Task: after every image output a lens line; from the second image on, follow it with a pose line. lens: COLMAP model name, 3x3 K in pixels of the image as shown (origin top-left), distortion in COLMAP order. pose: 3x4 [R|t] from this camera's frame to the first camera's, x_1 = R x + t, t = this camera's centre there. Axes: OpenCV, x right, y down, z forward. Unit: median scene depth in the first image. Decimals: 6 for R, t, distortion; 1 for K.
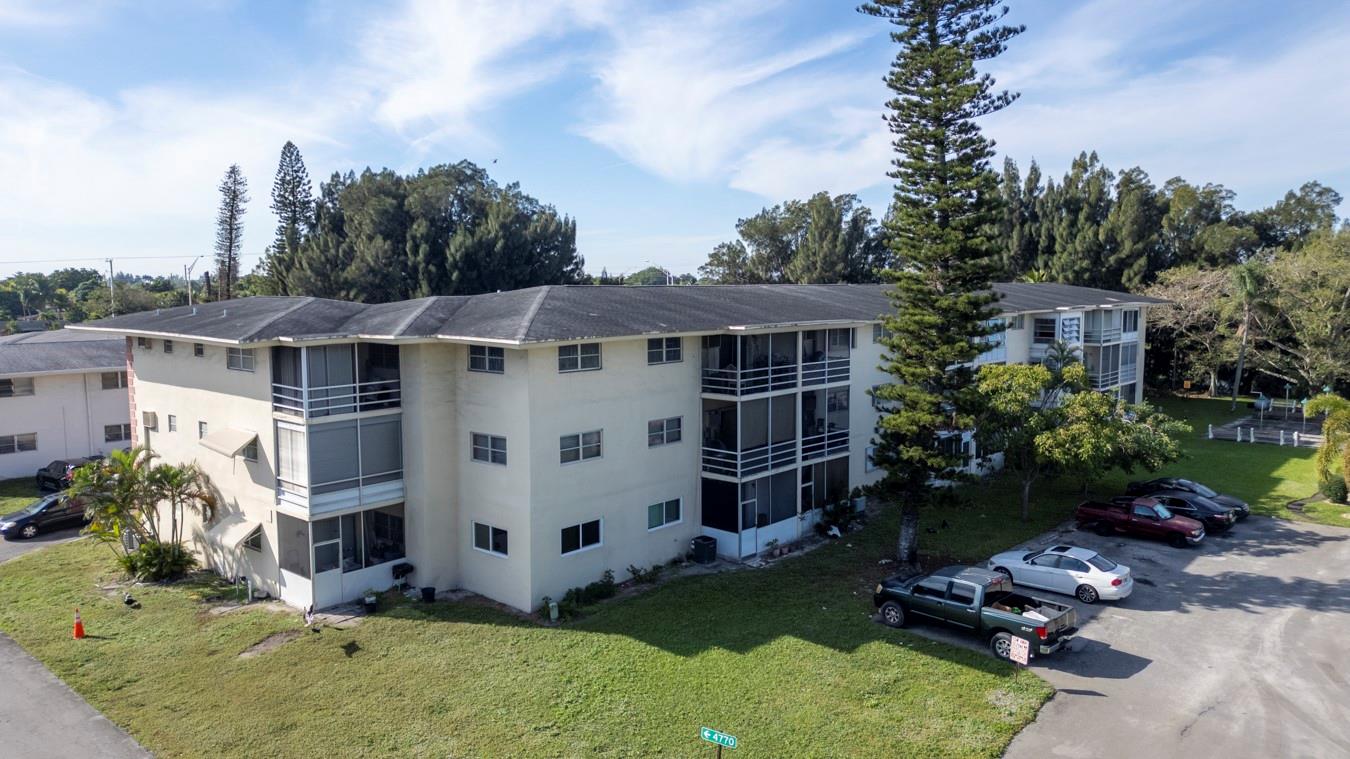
lens RADIAL K [[983.2, 0, 675.0], [0, 983.2, 379.5], [0, 0, 1]] dist [0.090123, -0.063116]
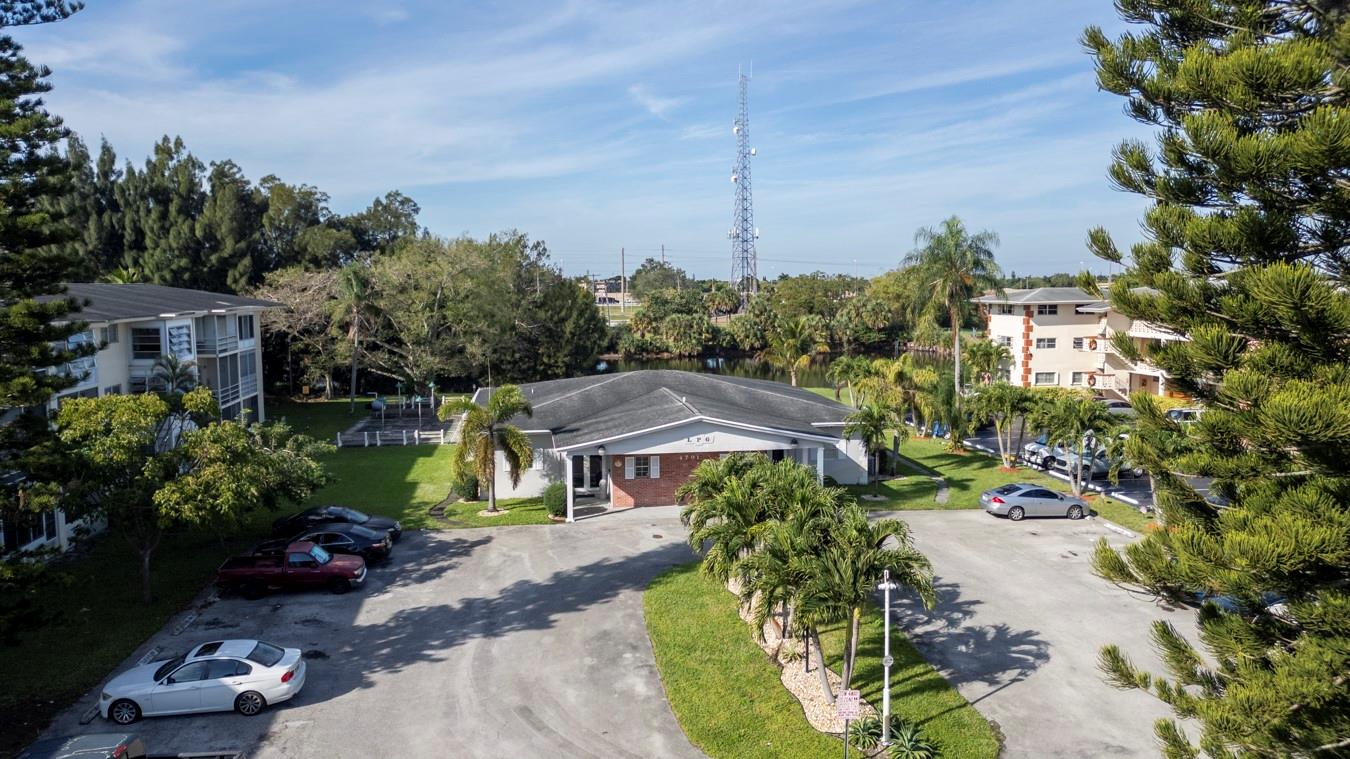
lens RADIAL K [[938.6, 0, 669.8], [0, 938.6, 378.0], [0, 0, 1]] dist [0.092352, -0.096689]
pose [[0.646912, -0.076952, 0.758672, 0.051092], [0.075734, 0.996460, 0.036492, -0.015653], [-0.758794, 0.033850, 0.650450, 0.160223]]
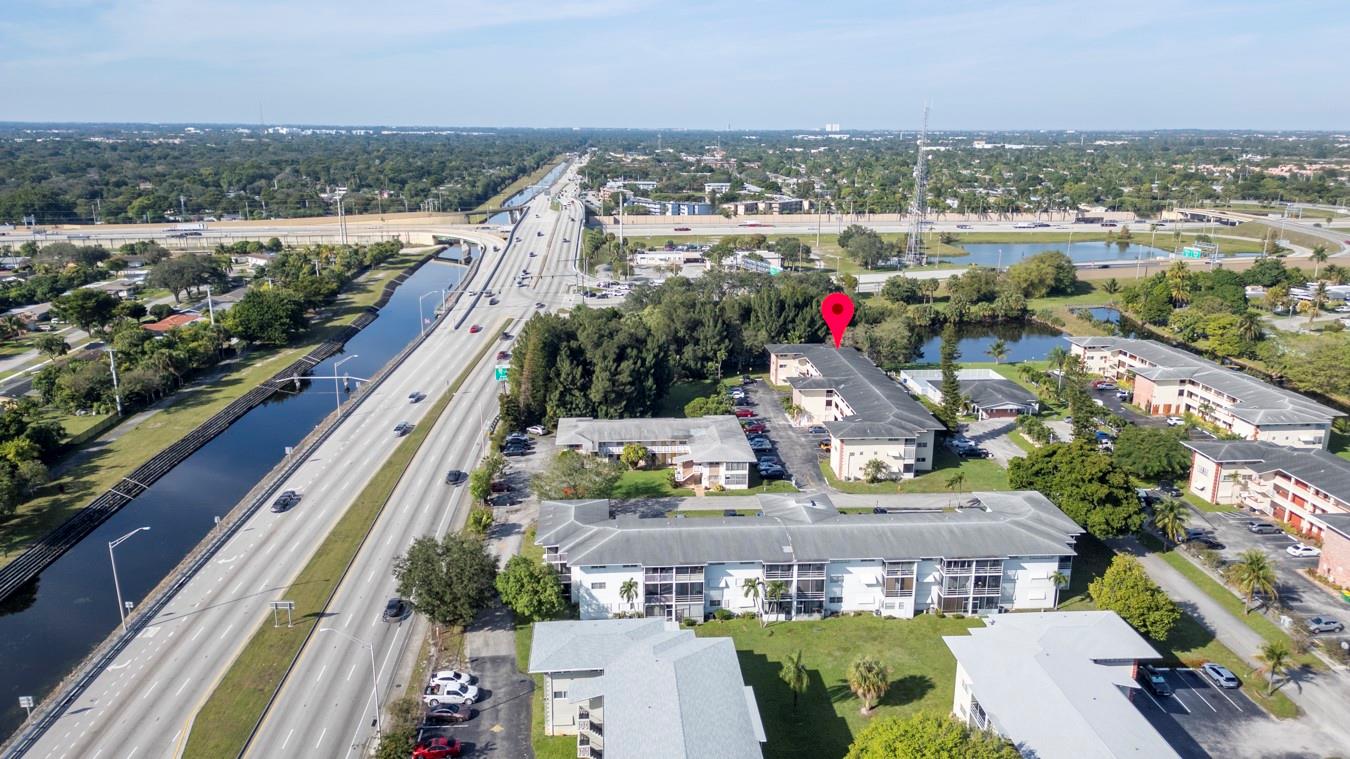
lens RADIAL K [[957.7, 0, 675.0], [0, 957.7, 379.5], [0, 0, 1]] dist [0.127213, -0.156077]
pose [[0.695581, -0.174851, 0.696846, -2.250953], [0.034405, 0.976927, 0.210786, -0.689343], [-0.717623, -0.122643, 0.685548, -0.769905]]
